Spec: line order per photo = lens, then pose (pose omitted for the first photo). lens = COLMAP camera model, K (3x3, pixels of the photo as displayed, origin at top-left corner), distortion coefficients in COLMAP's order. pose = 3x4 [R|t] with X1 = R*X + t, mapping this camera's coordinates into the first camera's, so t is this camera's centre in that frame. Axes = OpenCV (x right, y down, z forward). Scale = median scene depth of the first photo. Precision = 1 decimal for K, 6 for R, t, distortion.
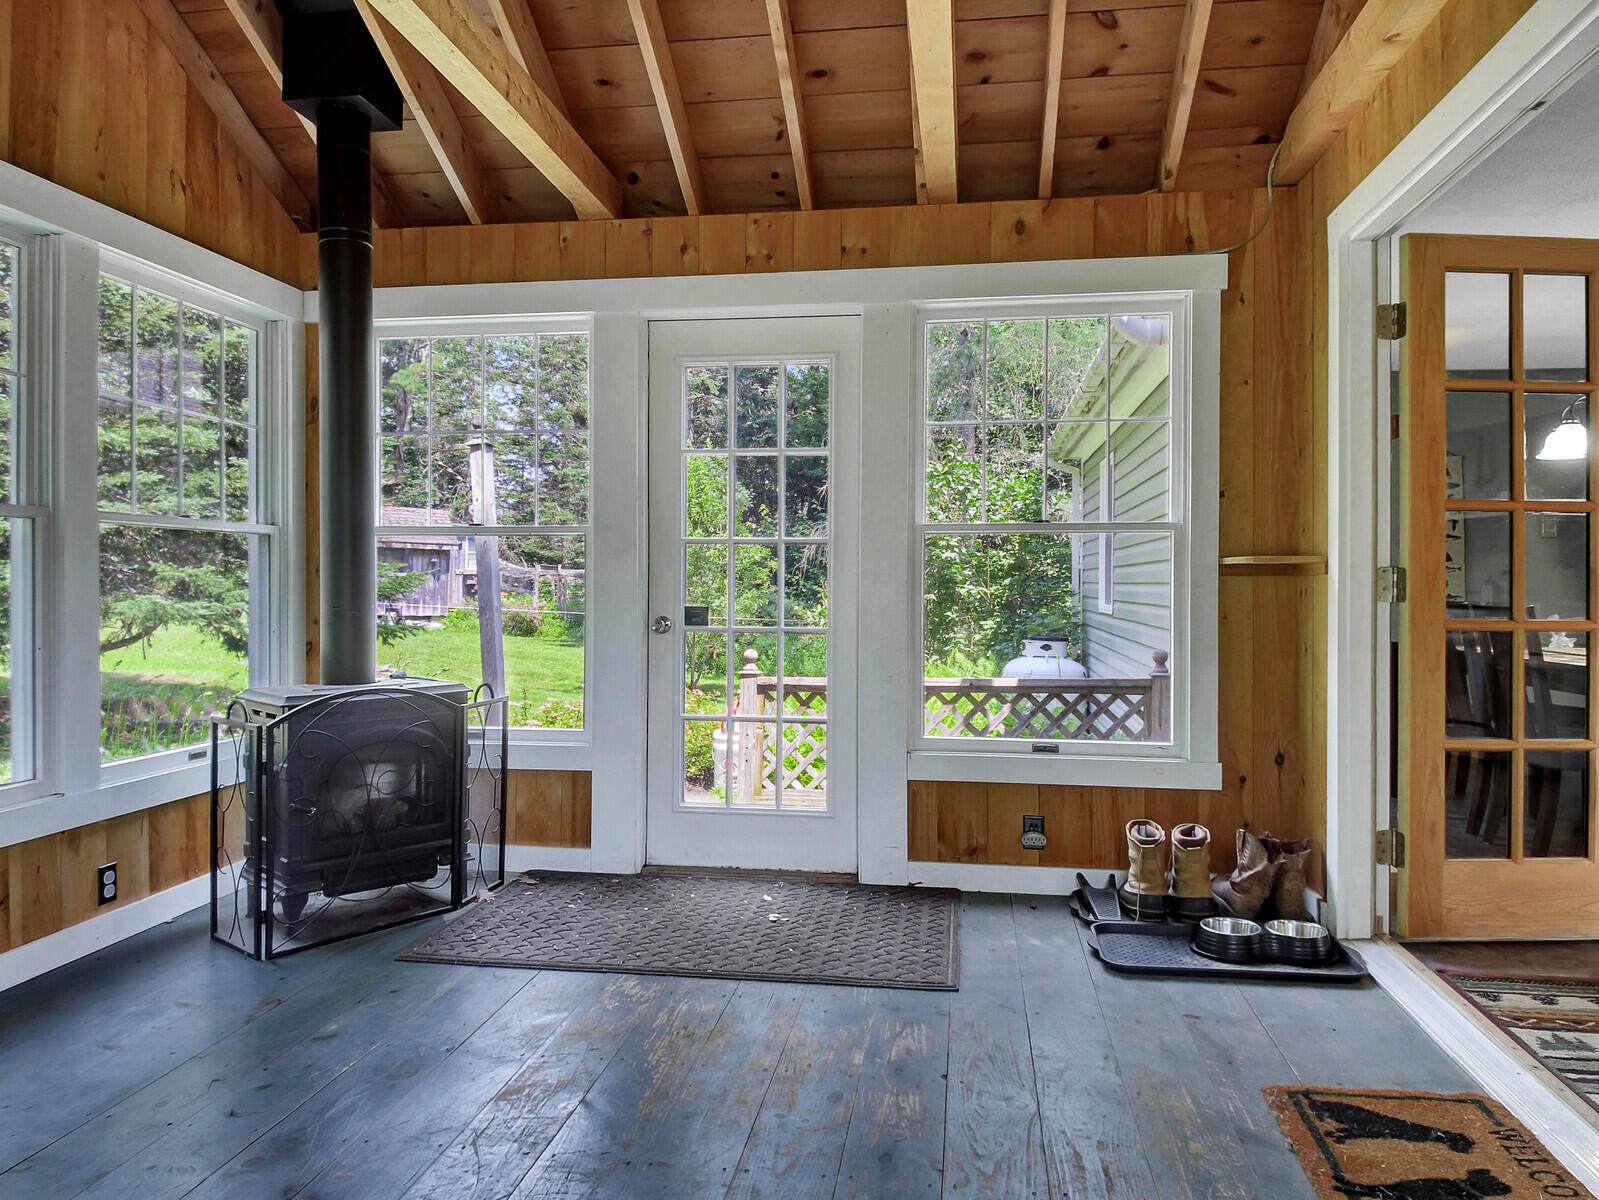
lens RADIAL K [[1113.6, 0, 799.5], [0, 1113.6, 600.0], [0, 0, 1]] dist [0.002702, -0.001966]
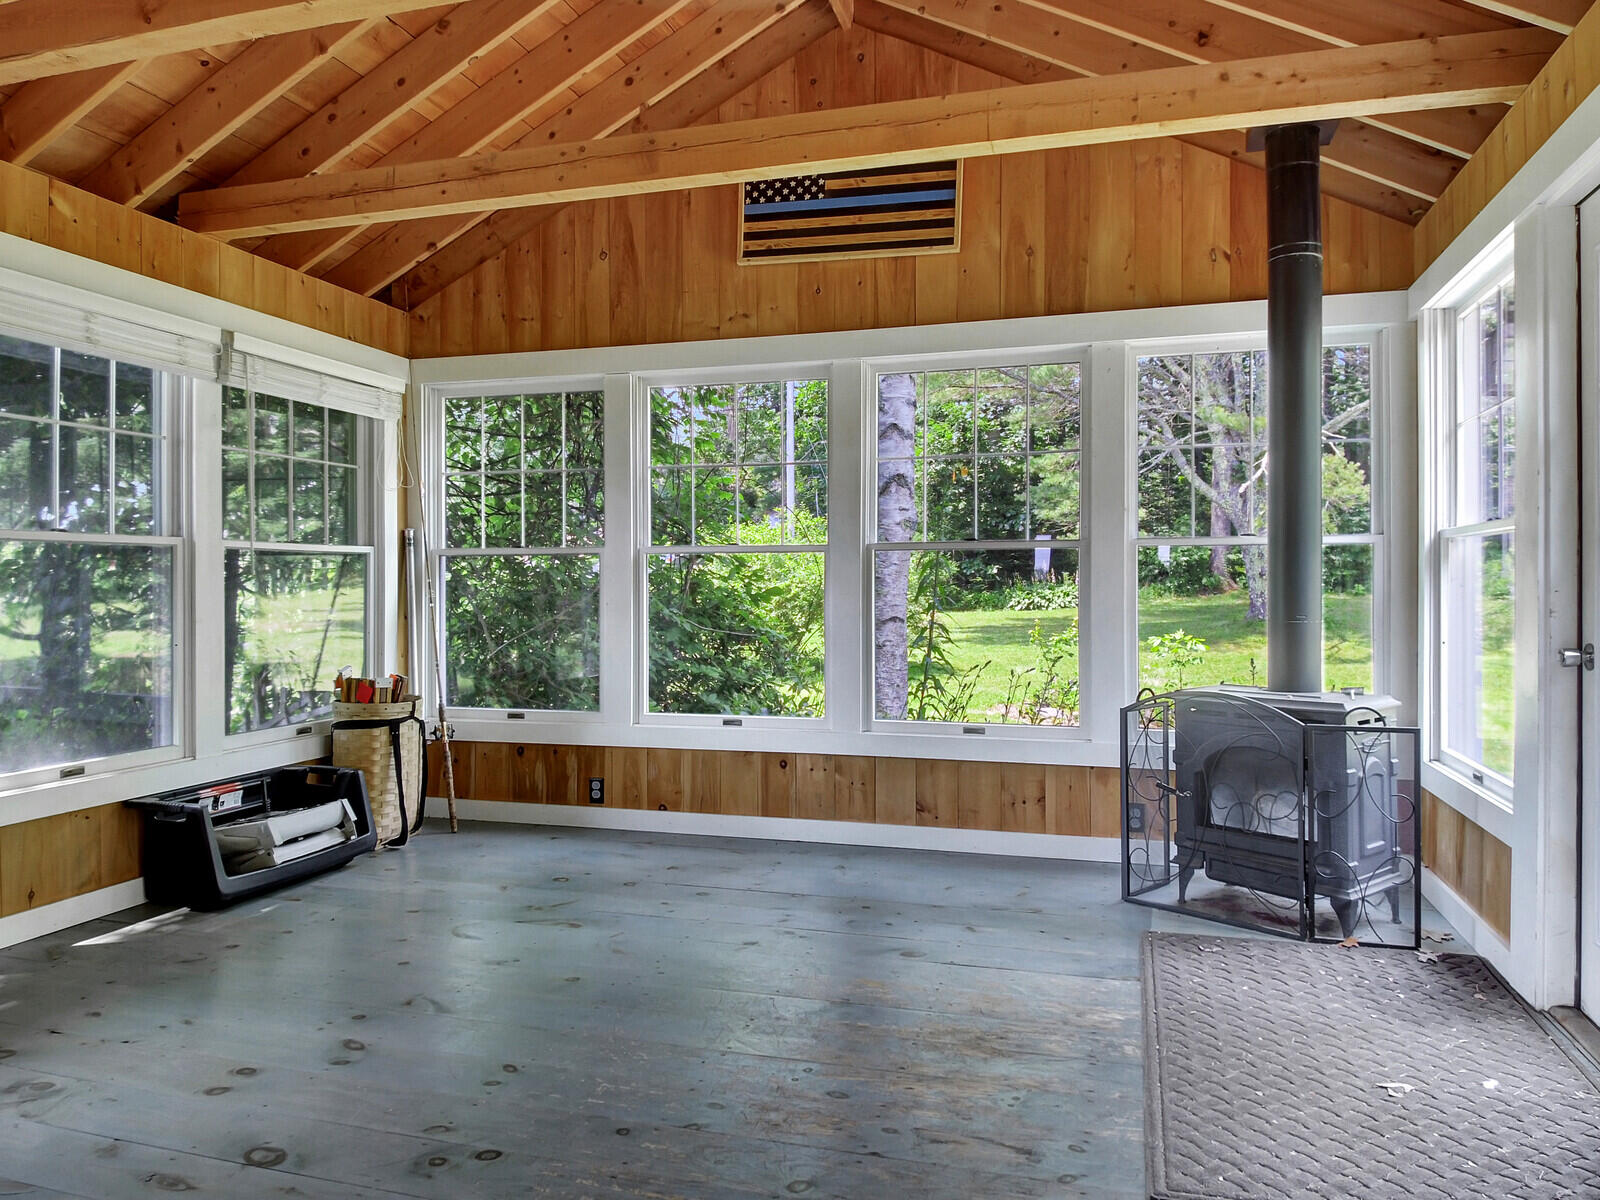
lens RADIAL K [[1114.3, 0, 800.0], [0, 1114.3, 600.0], [0, 0, 1]] dist [0.002702, -0.001966]
pose [[-0.136302, 0.010044, -0.990616, 0.691372], [-0.014219, 0.999826, 0.012094, -0.013473], [0.990565, 0.015734, -0.136135, 0.725080]]
